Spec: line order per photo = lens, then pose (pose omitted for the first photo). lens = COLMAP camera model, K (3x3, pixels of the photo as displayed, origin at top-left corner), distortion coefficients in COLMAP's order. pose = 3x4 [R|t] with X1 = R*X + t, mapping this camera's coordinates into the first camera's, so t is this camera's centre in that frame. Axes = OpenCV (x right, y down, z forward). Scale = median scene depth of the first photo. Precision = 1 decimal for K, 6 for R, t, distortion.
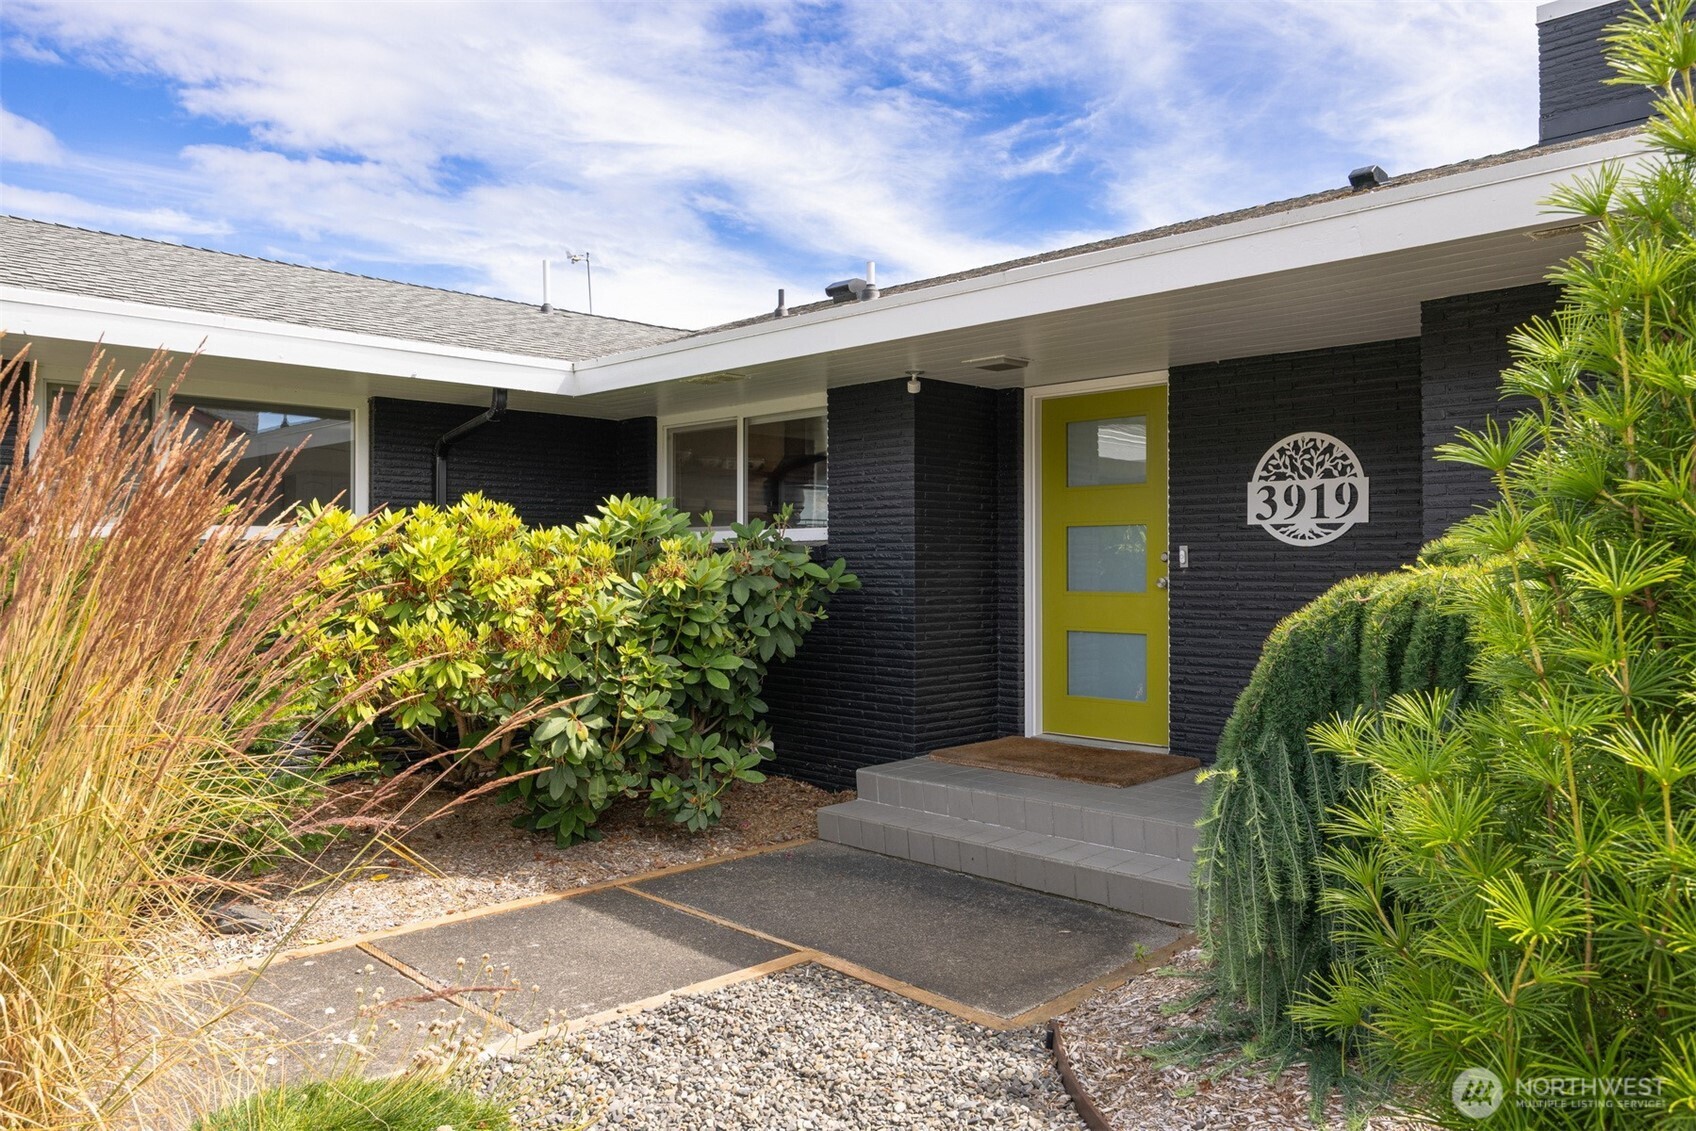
lens RADIAL K [[1189.7, 0, 889.0], [0, 1189.7, 550.9], [0, 0, 1]] dist [-0.028906, 0.014874]
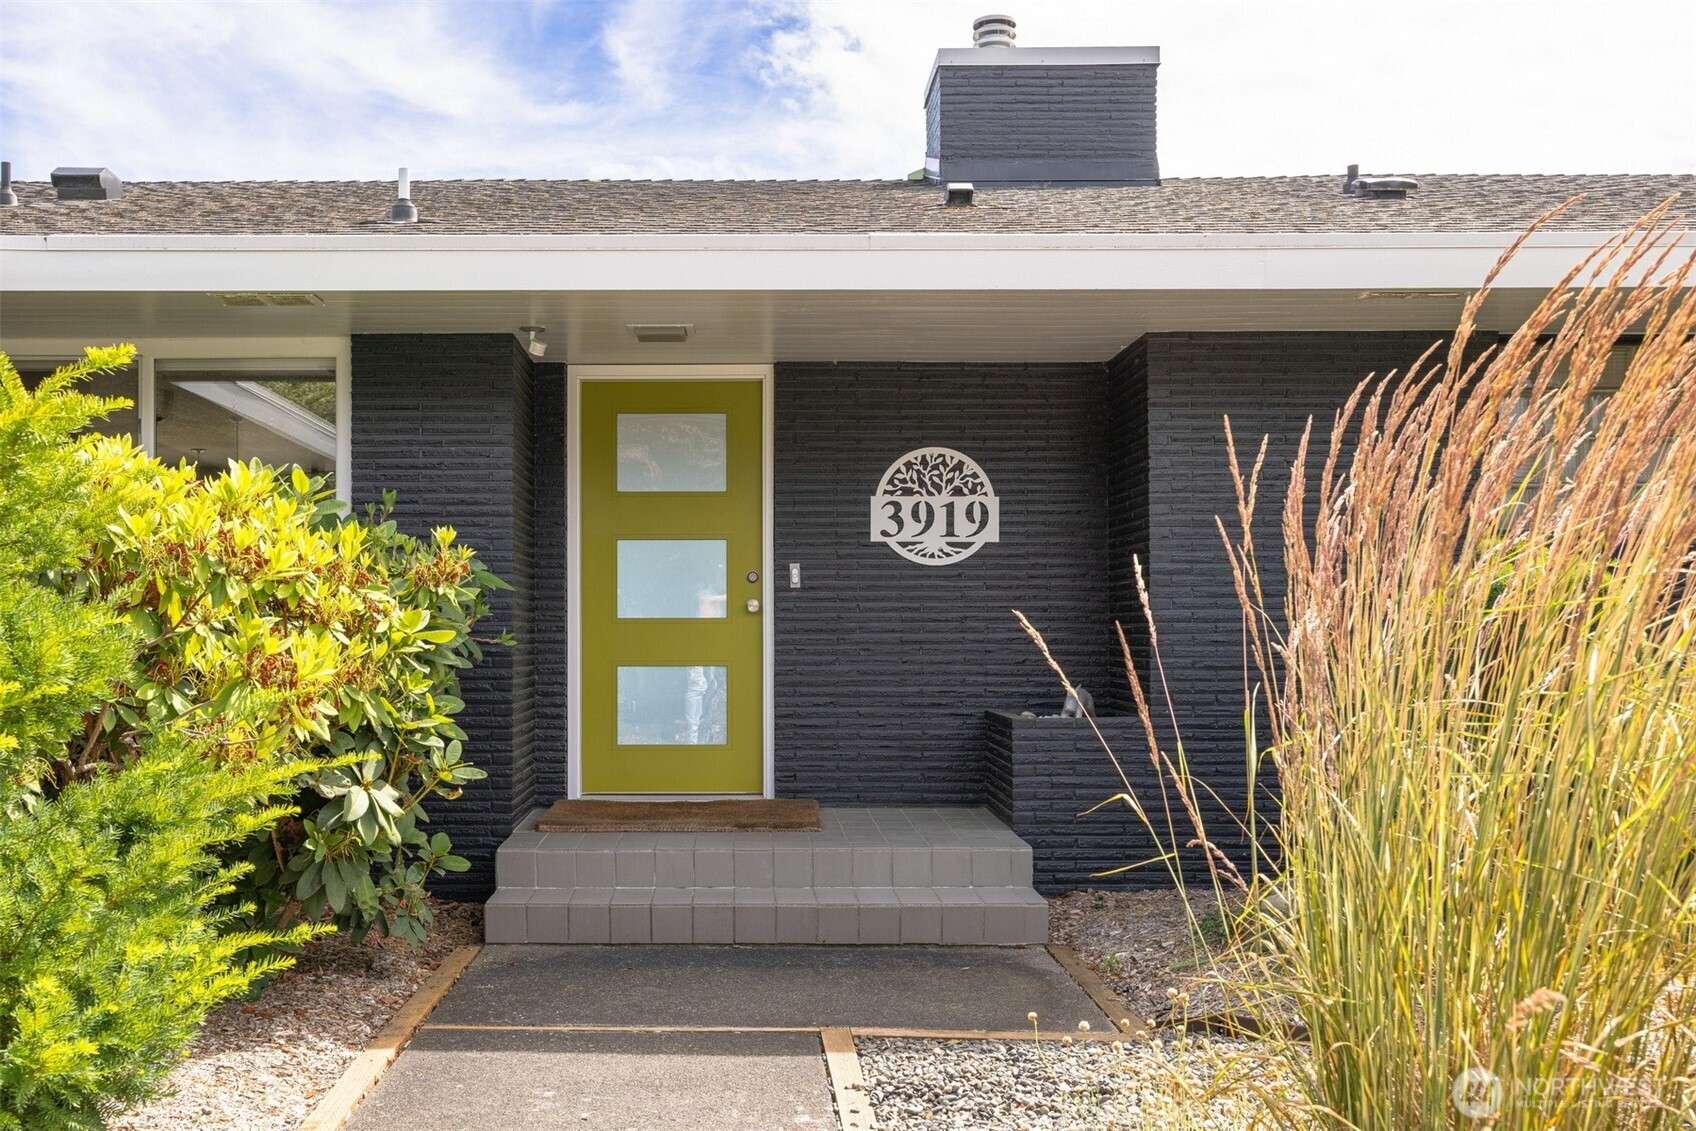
lens RADIAL K [[1518.1, 0, 850.7], [0, 1518.1, 577.6], [0, 0, 1]] dist [-0.036320, -0.002511]
pose [[0.717161, 0.018847, 0.696652, -0.548955], [-0.007799, 0.999789, -0.019020, 0.029732], [-0.696864, 0.008207, 0.717157, 0.158955]]
